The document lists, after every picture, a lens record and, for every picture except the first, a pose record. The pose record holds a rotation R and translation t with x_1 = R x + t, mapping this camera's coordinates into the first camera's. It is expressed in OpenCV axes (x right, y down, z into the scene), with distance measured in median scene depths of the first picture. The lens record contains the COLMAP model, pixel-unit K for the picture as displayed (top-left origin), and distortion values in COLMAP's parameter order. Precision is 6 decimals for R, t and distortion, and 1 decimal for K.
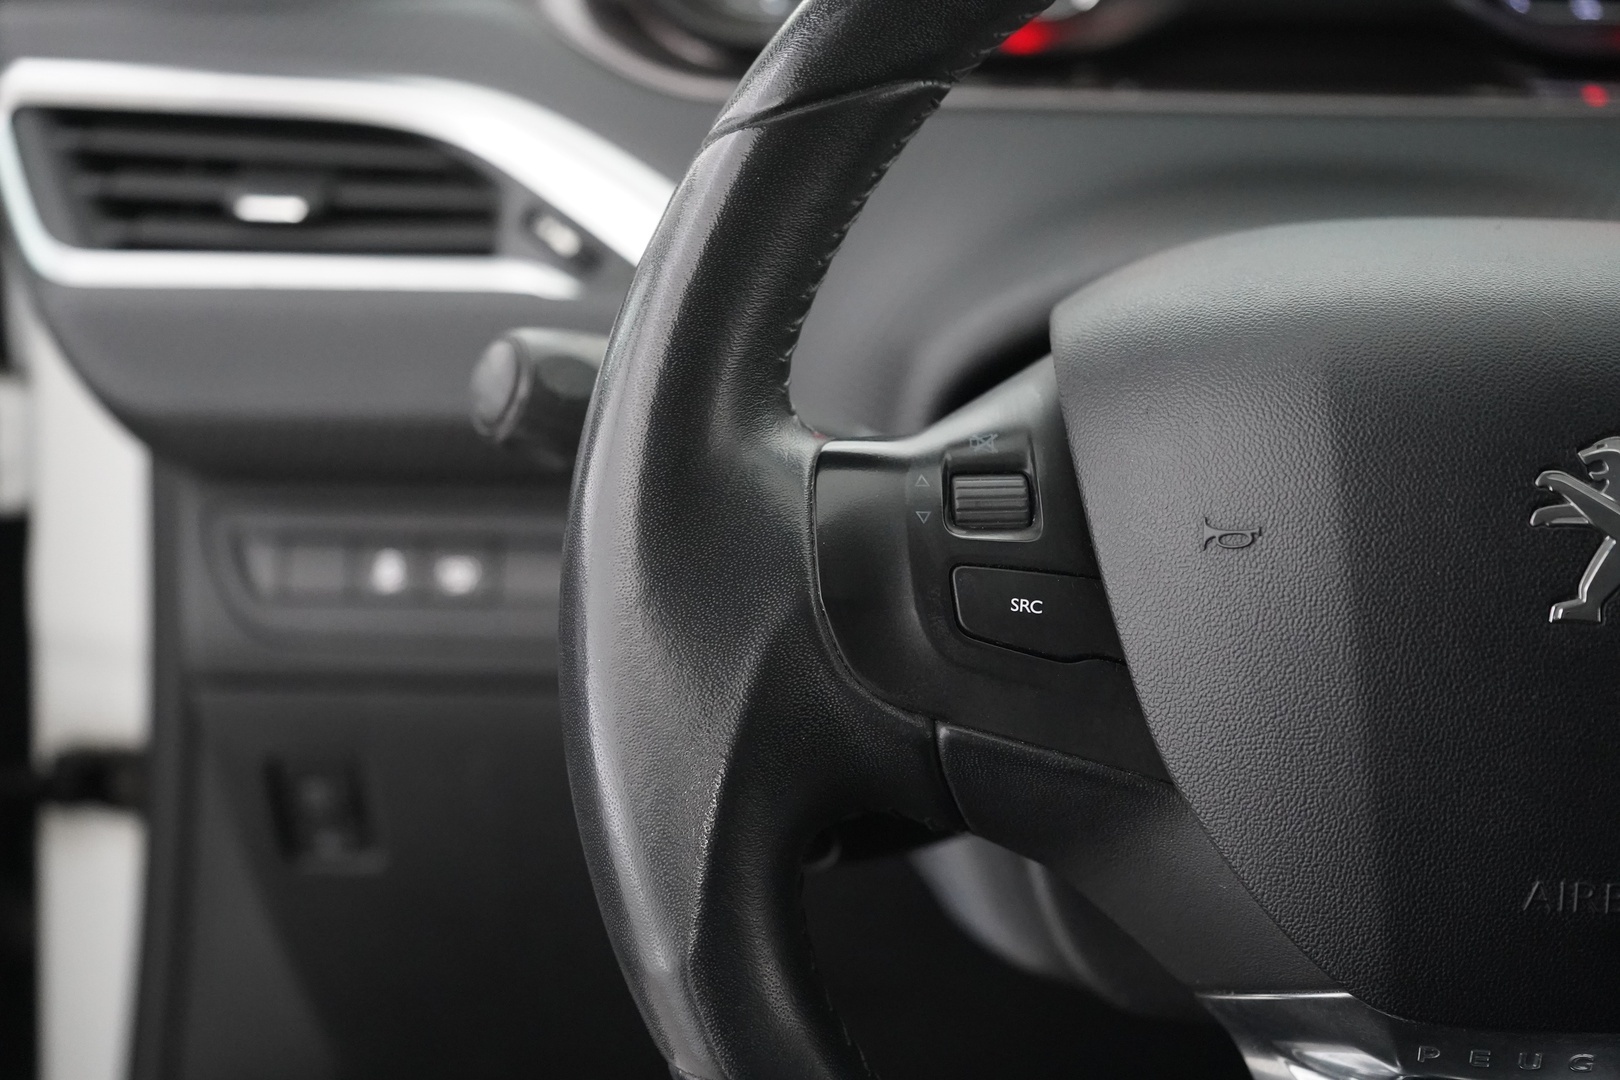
lens RADIAL K [[2740.1, 0, 810.3], [0, 2740.1, 535.4], [0, 0, 1]] dist [-0.032908, 0.000000]
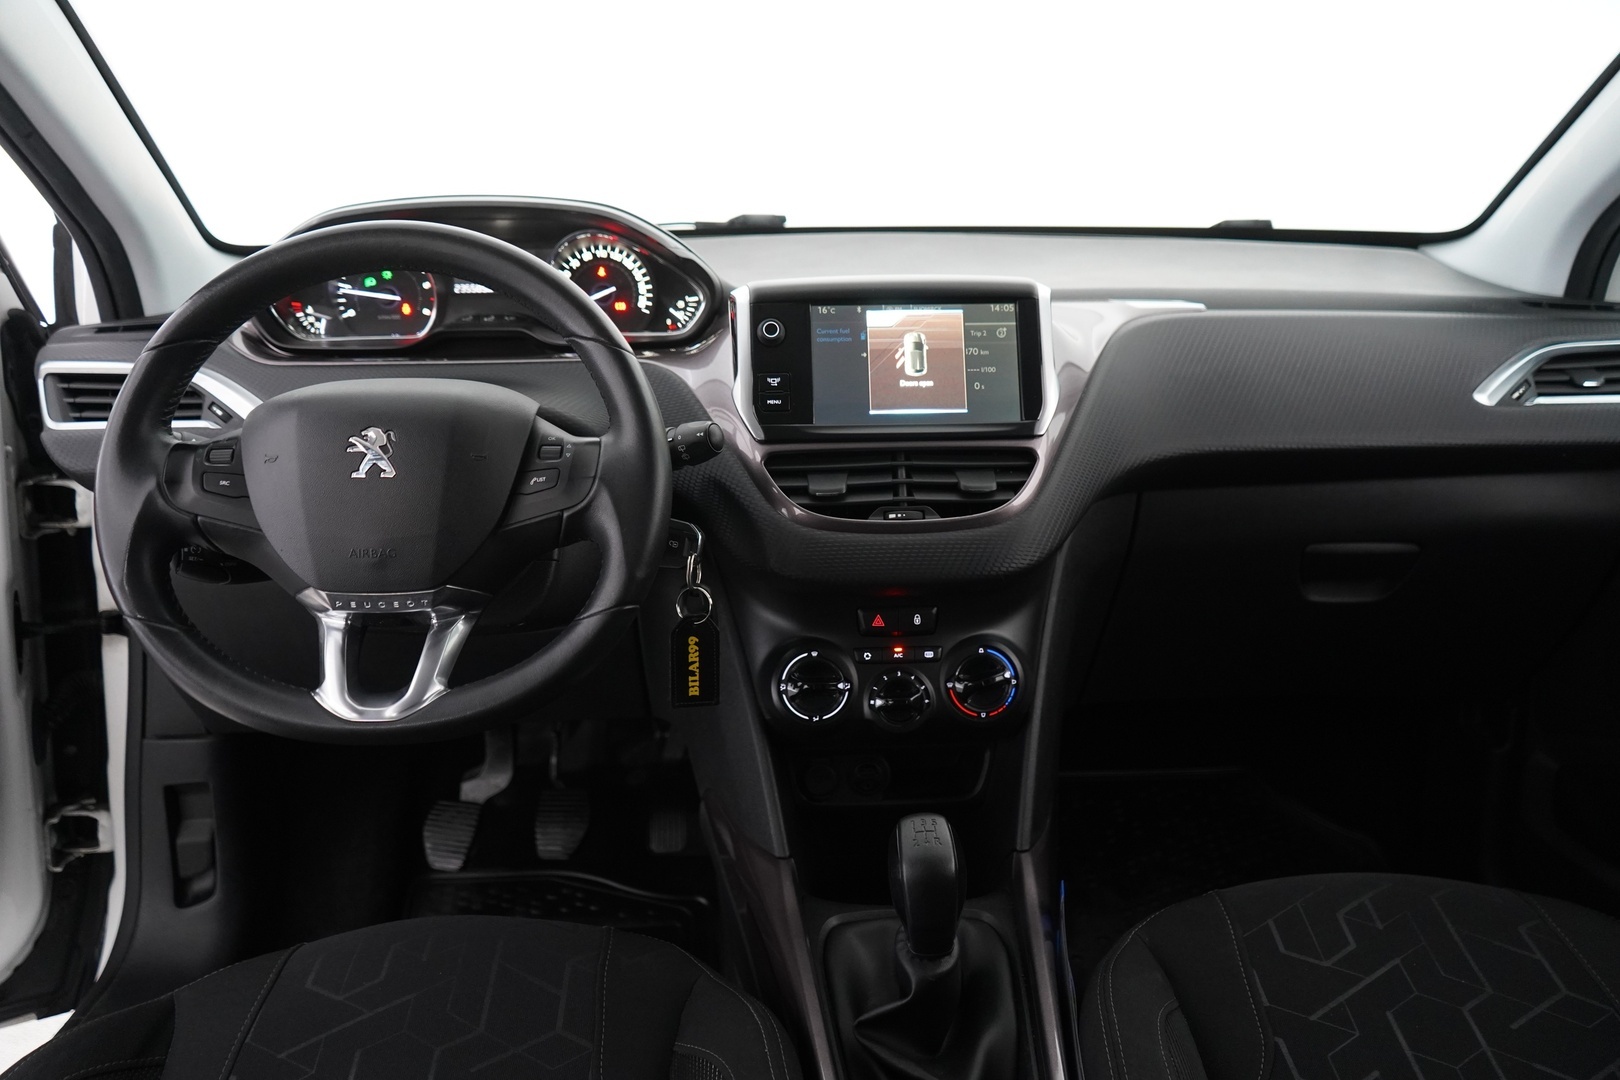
lens RADIAL K [[1285.2, 0, 807.6], [0, 1285.2, 540.8], [0, 0, 1]] dist [-0.012560, -0.001397]
pose [[0.997182, -0.030271, 0.068644, 0.588561], [0.034842, 0.997185, -0.066400, 0.194666], [-0.066441, 0.068605, 0.995429, -0.577158]]
